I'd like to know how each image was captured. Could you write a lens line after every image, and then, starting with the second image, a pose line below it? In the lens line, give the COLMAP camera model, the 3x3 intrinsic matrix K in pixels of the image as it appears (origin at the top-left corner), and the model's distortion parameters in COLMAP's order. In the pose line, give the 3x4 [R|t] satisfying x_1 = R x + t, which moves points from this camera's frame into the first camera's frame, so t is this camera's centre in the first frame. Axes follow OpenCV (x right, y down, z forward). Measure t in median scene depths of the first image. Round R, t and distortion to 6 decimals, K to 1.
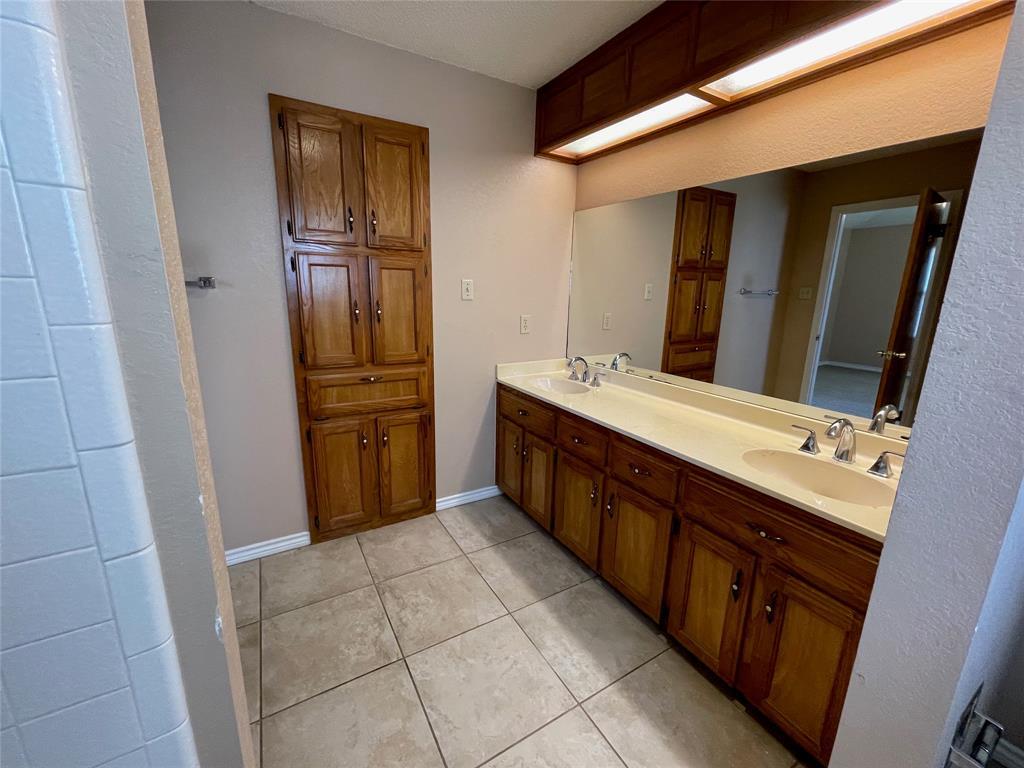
lens RADIAL K [[413.9, 0, 509.5], [0, 413.9, 384.0], [0, 0, 1]] dist [0.001002, -0.000965]
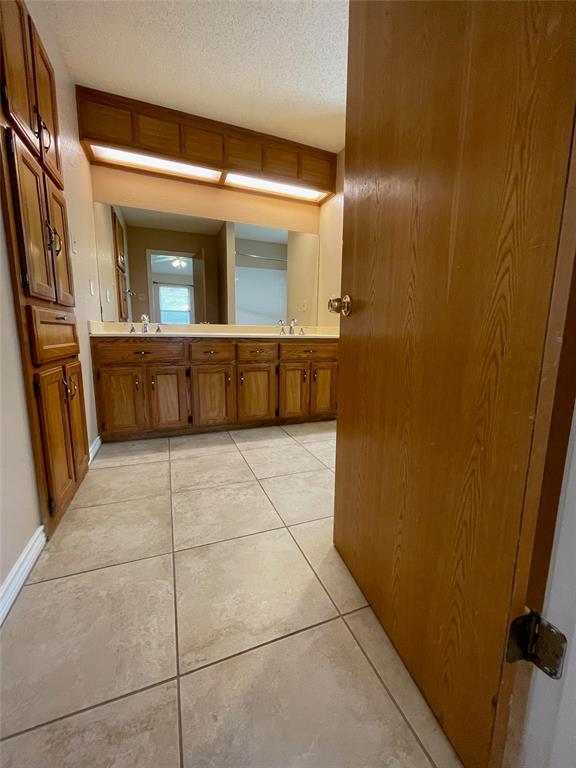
lens RADIAL K [[310.5, 0, 288.4], [0, 310.5, 381.0], [0, 0, 1]] dist [0.001002, -0.000965]
pose [[0.158415, -0.172949, 0.972108, -1.098586], [0.213714, 0.967207, 0.137250, 0.154511], [-0.963966, 0.186011, 0.190182, 0.519449]]
